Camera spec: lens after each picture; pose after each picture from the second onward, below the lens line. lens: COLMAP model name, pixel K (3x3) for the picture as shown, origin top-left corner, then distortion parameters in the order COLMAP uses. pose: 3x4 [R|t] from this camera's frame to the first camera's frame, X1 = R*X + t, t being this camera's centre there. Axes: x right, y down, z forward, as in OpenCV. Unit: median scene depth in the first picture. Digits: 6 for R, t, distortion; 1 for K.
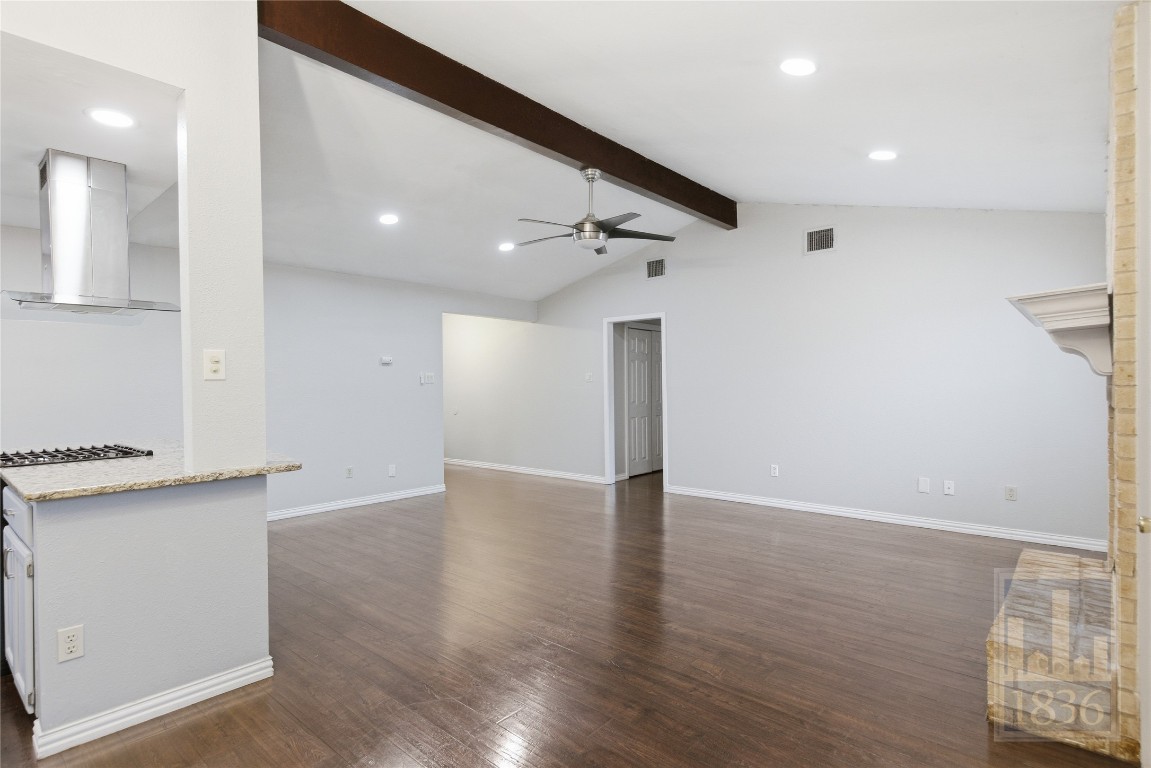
lens RADIAL K [[555.7, 0, 575.5], [0, 555.7, 384.0], [0, 0, 1]] dist [-0.003870, -0.000688]
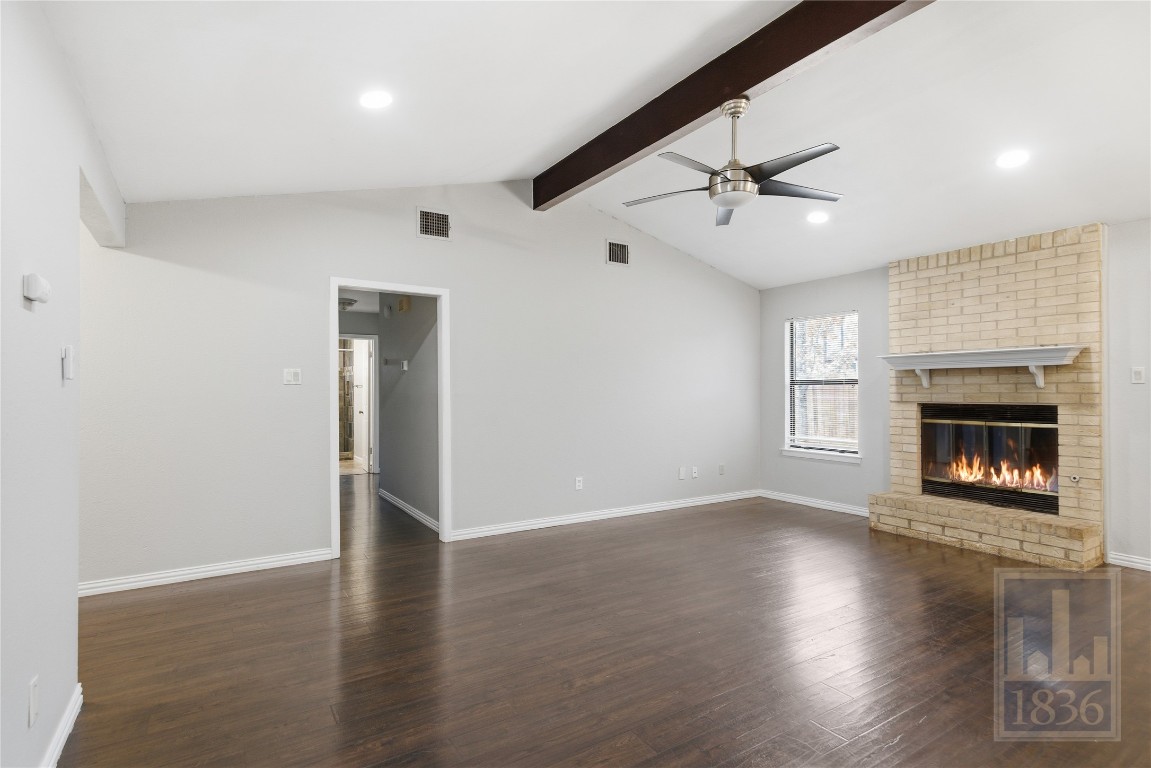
lens RADIAL K [[555.7, 0, 575.5], [0, 555.7, 384.0], [0, 0, 1]] dist [-0.003870, -0.000688]
pose [[0.298927, 0.020003, 0.954066, -0.540930], [-0.006845, 0.999800, -0.018817, 0.005456], [-0.954252, -0.000906, 0.299004, 0.723878]]
